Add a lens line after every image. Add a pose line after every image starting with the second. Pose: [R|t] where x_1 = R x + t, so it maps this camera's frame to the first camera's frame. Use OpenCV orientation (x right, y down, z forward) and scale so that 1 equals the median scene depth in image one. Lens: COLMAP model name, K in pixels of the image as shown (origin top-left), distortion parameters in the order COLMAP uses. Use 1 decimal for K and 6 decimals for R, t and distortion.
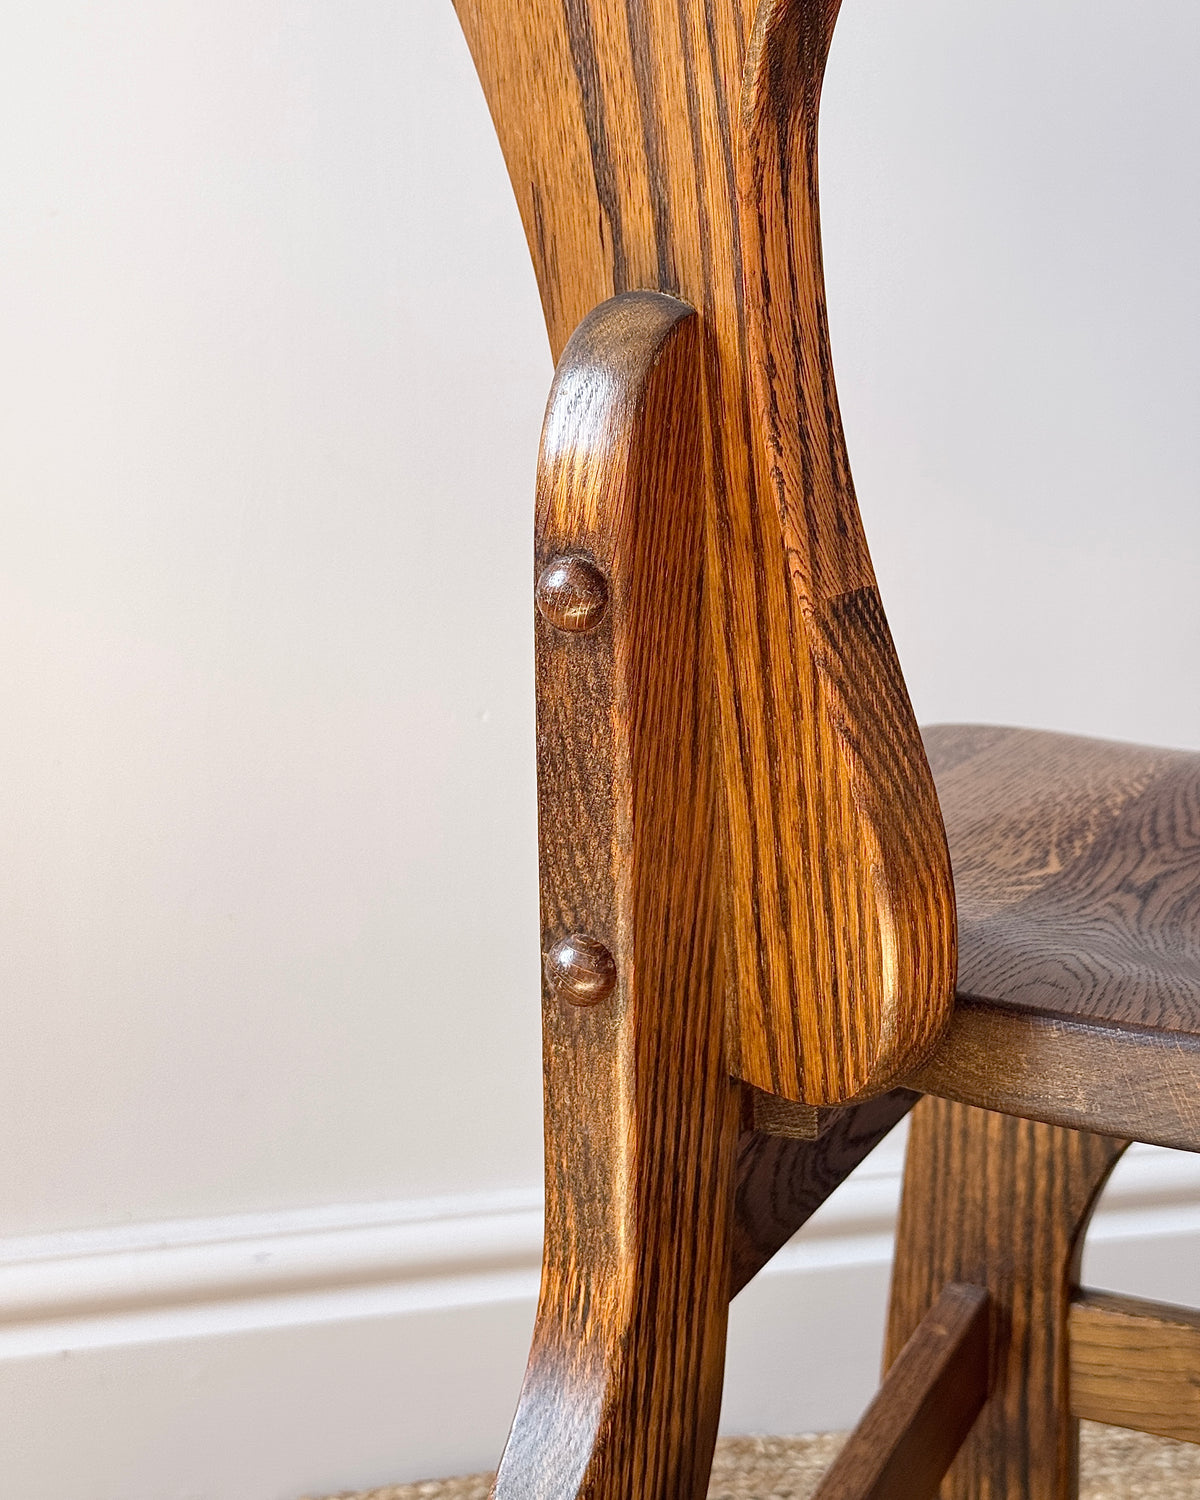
lens RADIAL K [[2222.0, 0, 560.8], [0, 2222.0, 697.8], [0, 0, 1]] dist [0.125635, 0.000000]
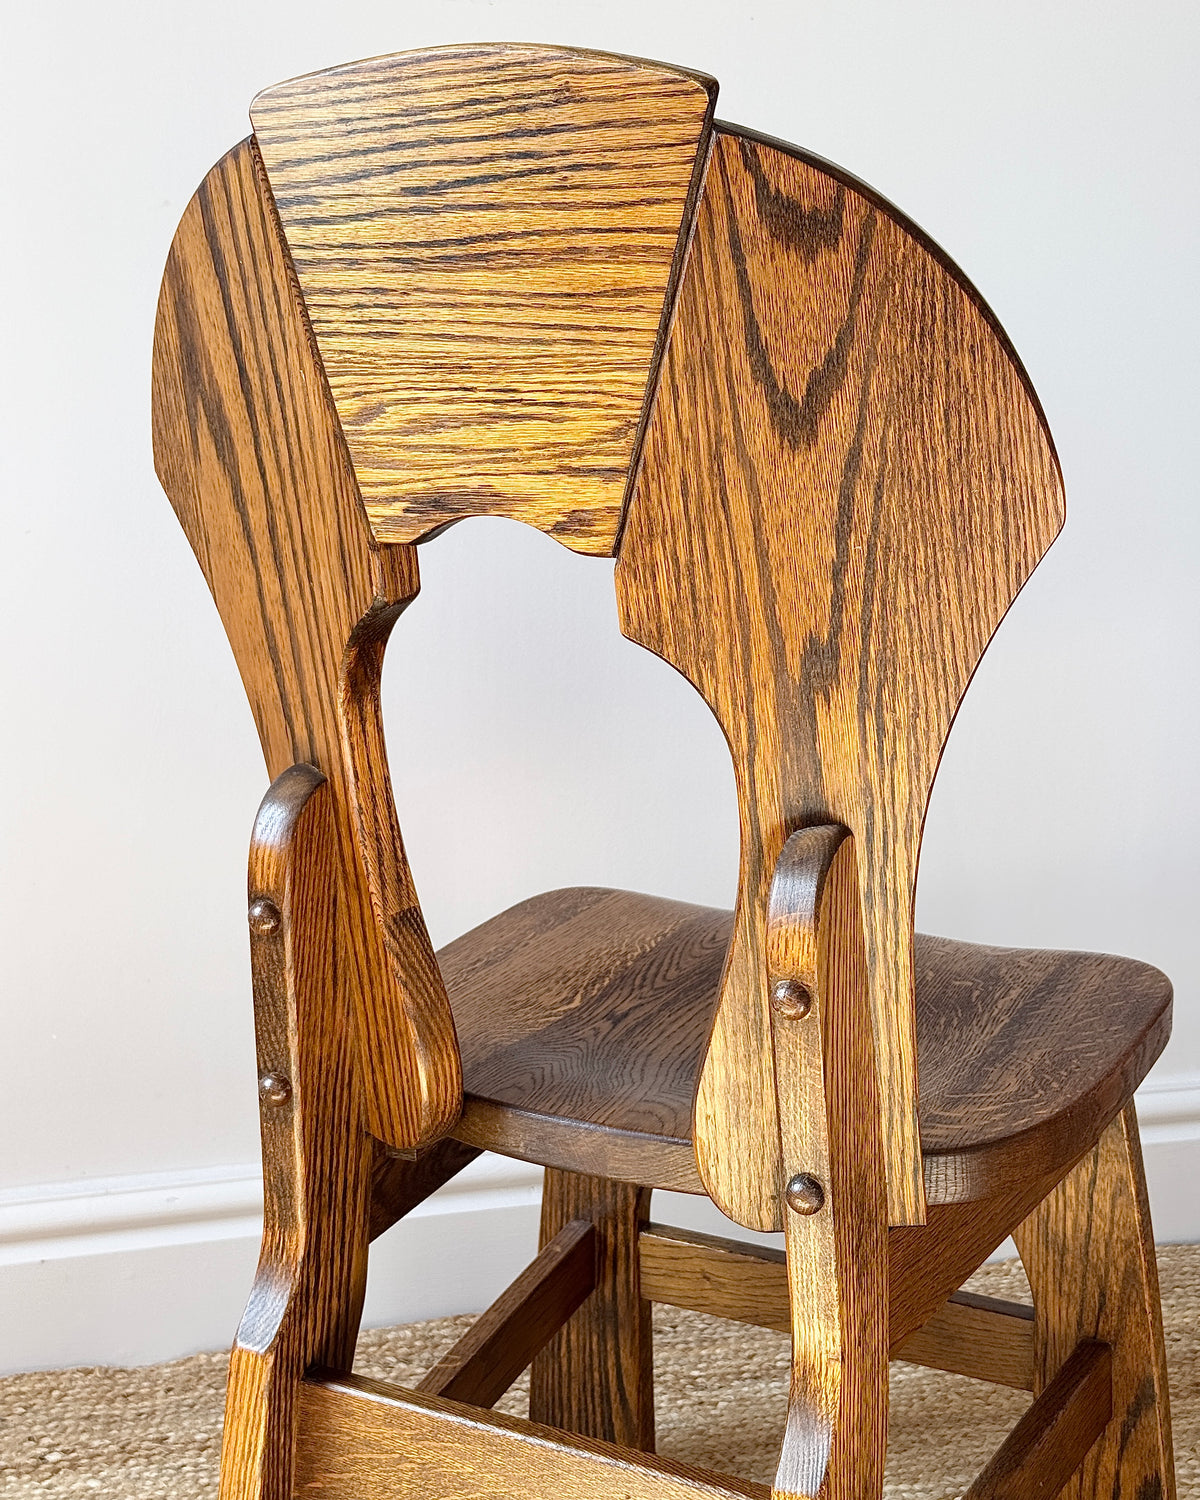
lens RADIAL K [[2222.0, 0, 577.1], [0, 2222.0, 744.1], [0, 0, 1]] dist [0.125635, 0.000000]
pose [[0.999968, 0.003243, 0.007365, 0.268122], [-0.003707, 0.997957, 0.063782, -0.325804], [-0.007143, -0.063807, 0.997937, -1.037953]]
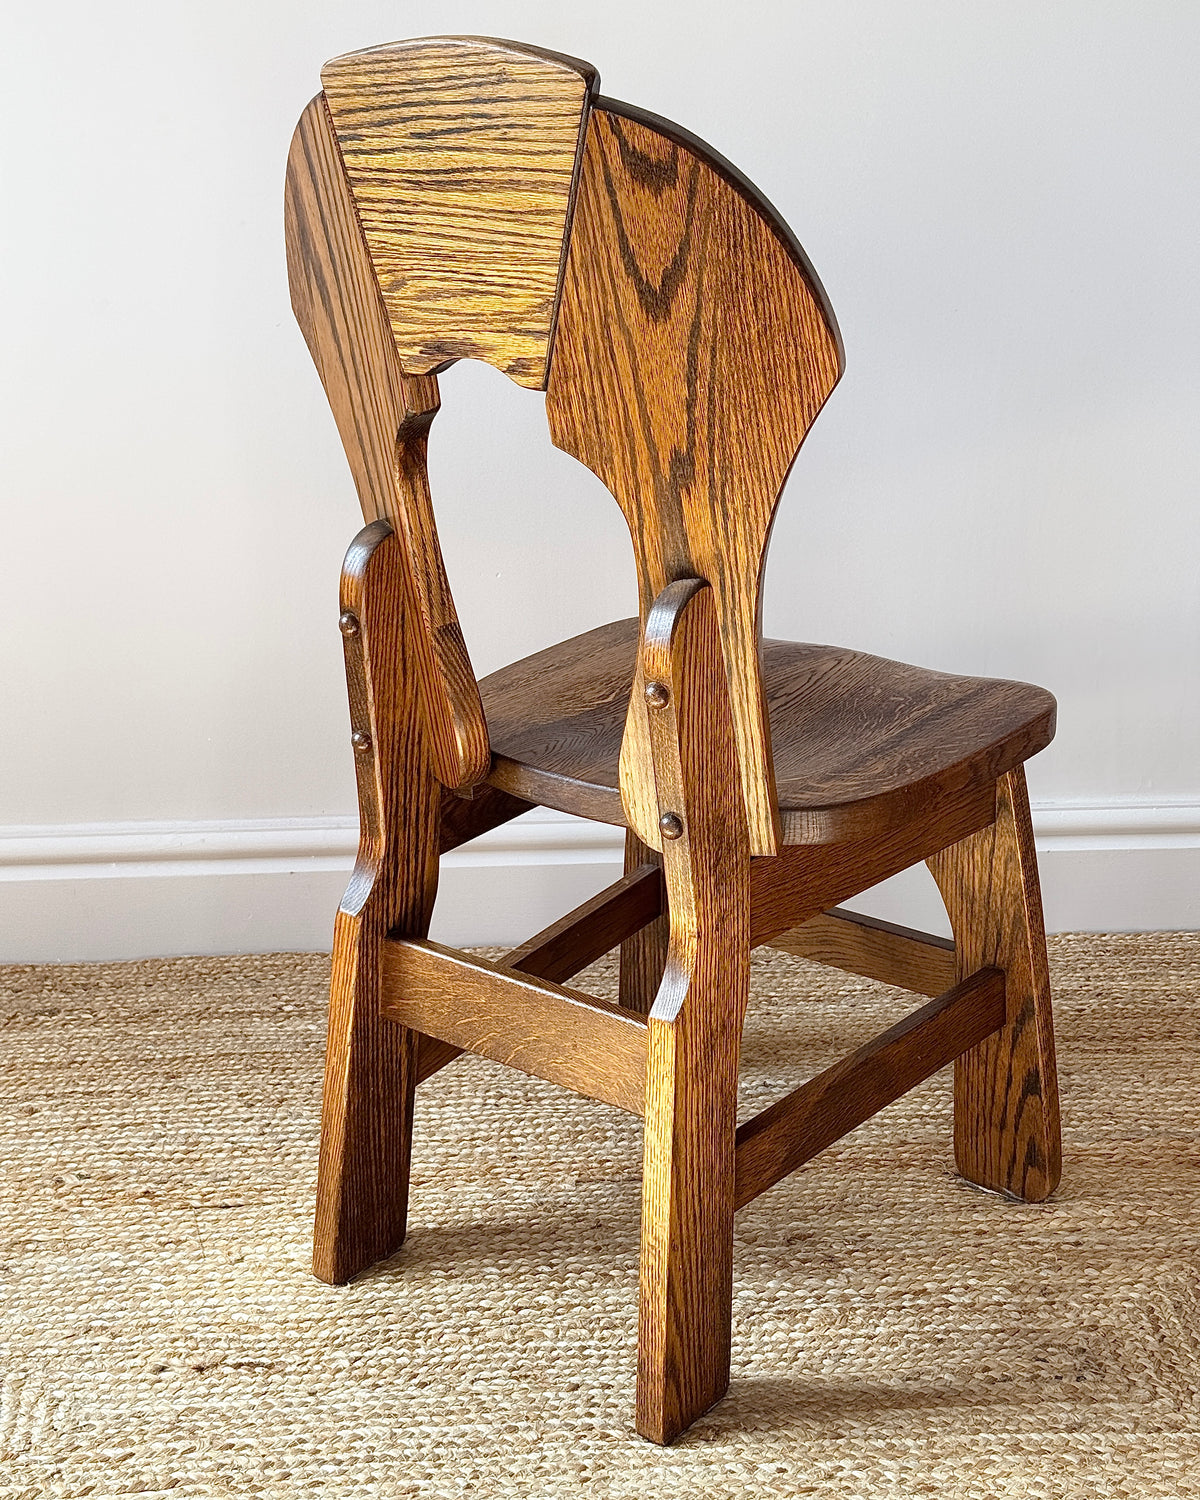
lens RADIAL K [[2222.0, 0, 589.4], [0, 2222.0, 744.7], [0, 0, 1]] dist [0.125635, 0.000000]
pose [[0.981056, 0.058167, -0.184784, 0.859332], [-0.022519, 0.981633, 0.189444, -0.448641], [0.192409, -0.181694, 0.964348, -1.840033]]
